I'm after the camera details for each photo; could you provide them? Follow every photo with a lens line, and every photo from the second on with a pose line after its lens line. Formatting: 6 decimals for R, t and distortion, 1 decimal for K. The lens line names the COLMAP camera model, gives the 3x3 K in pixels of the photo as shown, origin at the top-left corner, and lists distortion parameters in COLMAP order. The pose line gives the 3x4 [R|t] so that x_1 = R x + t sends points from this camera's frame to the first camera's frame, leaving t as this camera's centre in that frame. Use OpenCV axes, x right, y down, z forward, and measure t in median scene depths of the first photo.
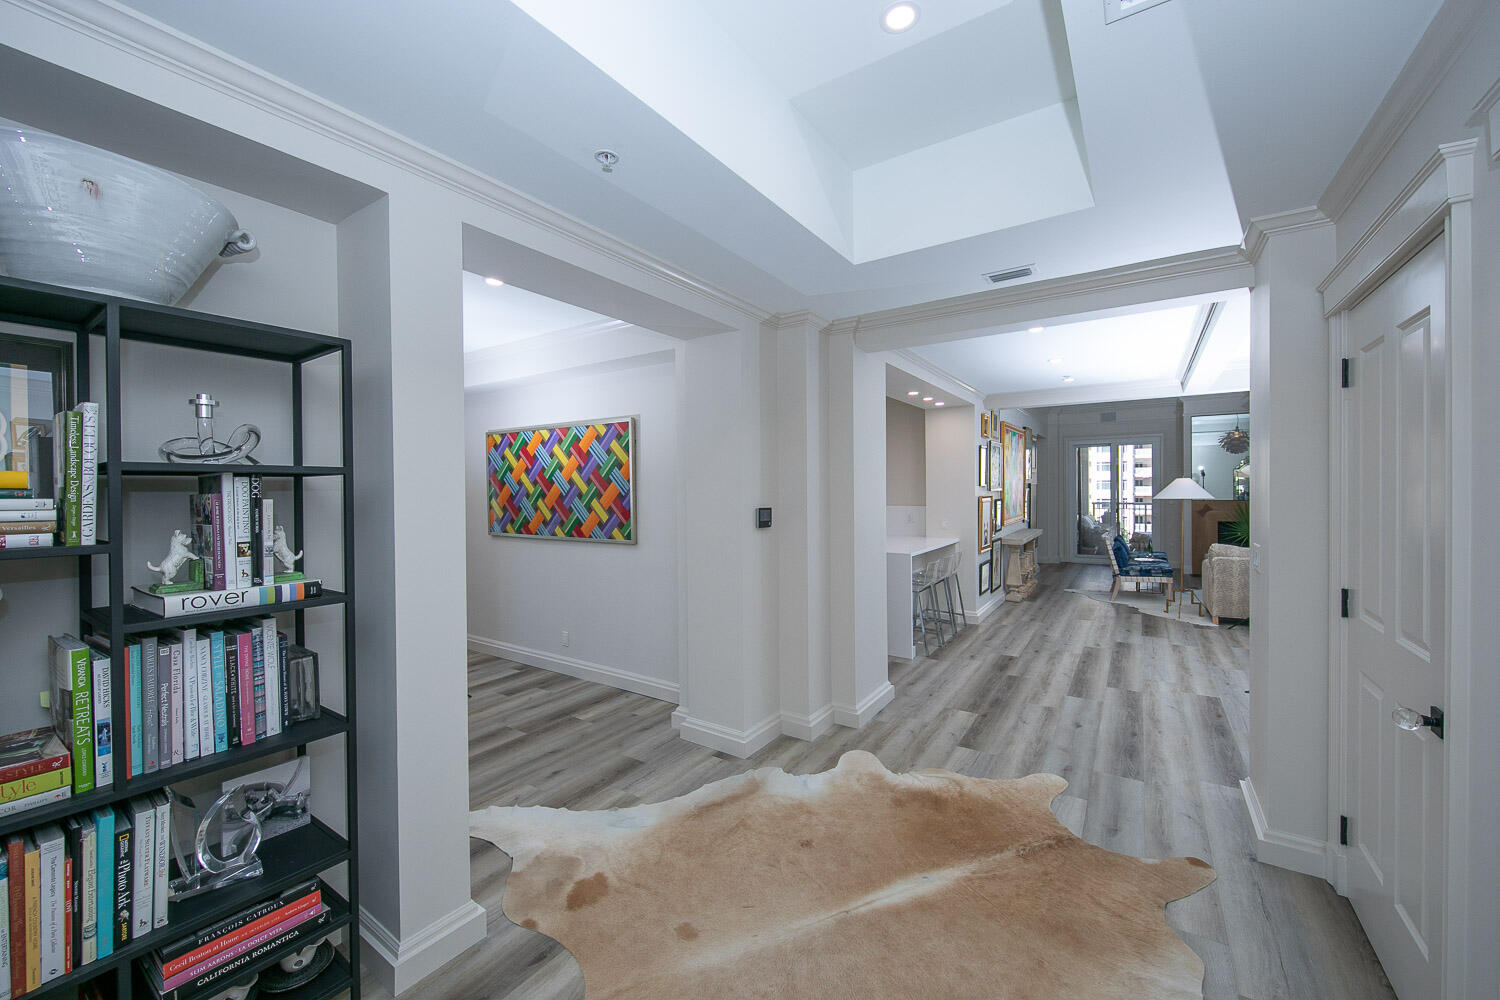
lens RADIAL K [[580.2, 0, 750.1], [0, 580.2, 494.7], [0, 0, 1]] dist [0.000799, 0.000045]
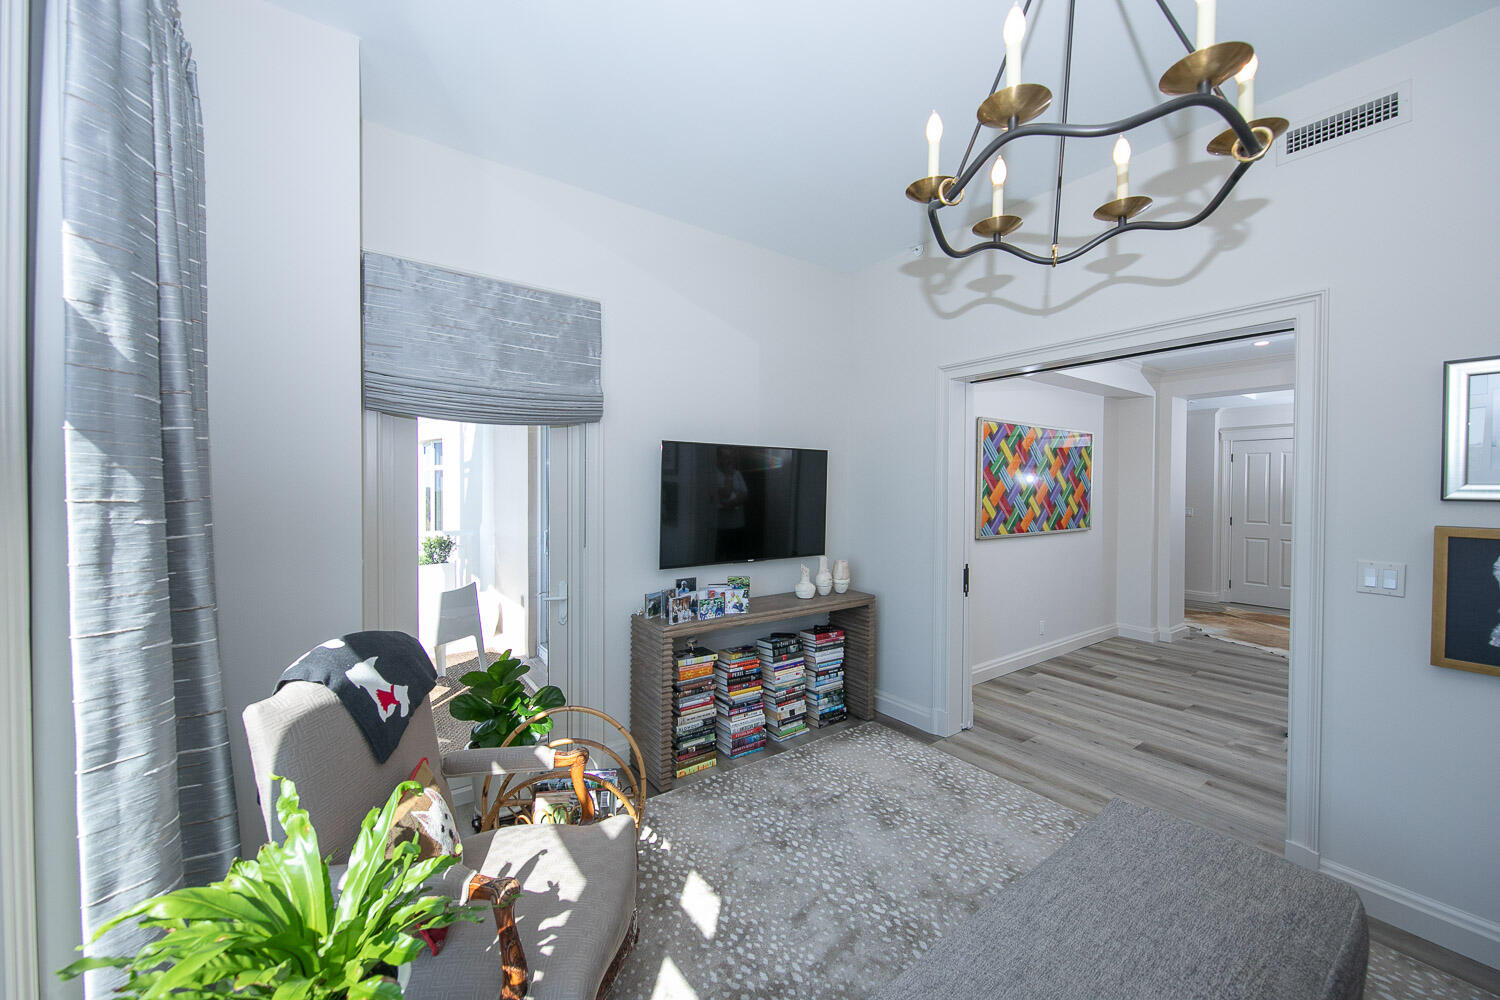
lens RADIAL K [[580.2, 0, 750.7], [0, 580.2, 498.4], [0, 0, 1]] dist [0.000799, 0.000045]
pose [[0.353001, -0.009511, 0.935574, -1.465131], [0.004972, 0.999953, 0.008290, 0.001046], [-0.935610, 0.001725, 0.353032, 1.103684]]
